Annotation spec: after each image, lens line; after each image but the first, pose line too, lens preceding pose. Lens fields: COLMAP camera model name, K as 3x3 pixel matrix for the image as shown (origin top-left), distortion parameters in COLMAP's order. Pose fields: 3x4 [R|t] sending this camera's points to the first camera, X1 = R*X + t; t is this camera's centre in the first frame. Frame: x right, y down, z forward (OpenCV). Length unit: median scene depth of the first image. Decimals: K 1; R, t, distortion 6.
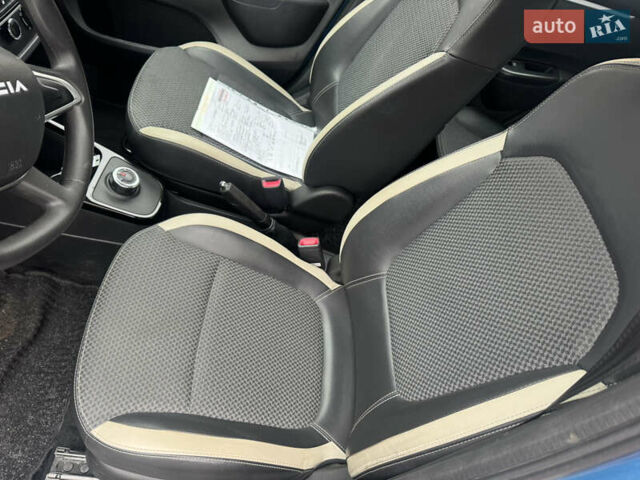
lens RADIAL K [[456.2, 0, 320.1], [0, 456.2, 243.2], [0, 0, 1]] dist [0.048315, -0.050610]
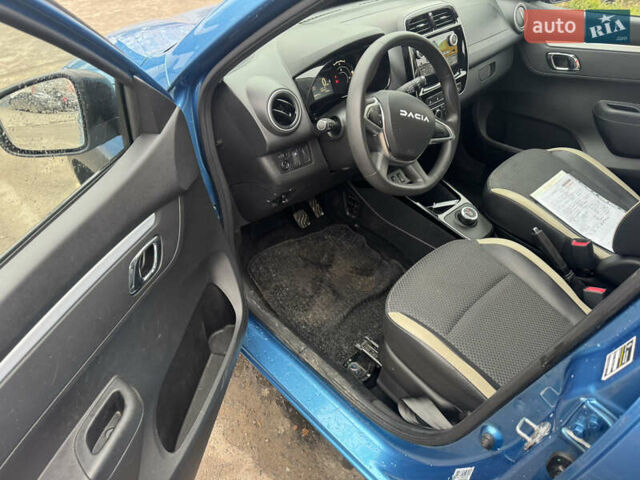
lens RADIAL K [[458.0, 0, 326.2], [0, 458.0, 236.6], [0, 0, 1]] dist [0.012132, -0.002601]
pose [[0.680601, 0.183538, -0.709293, 0.277654], [-0.405803, 0.900483, -0.156378, 0.296257], [0.610005, 0.394264, 0.687350, -0.220833]]
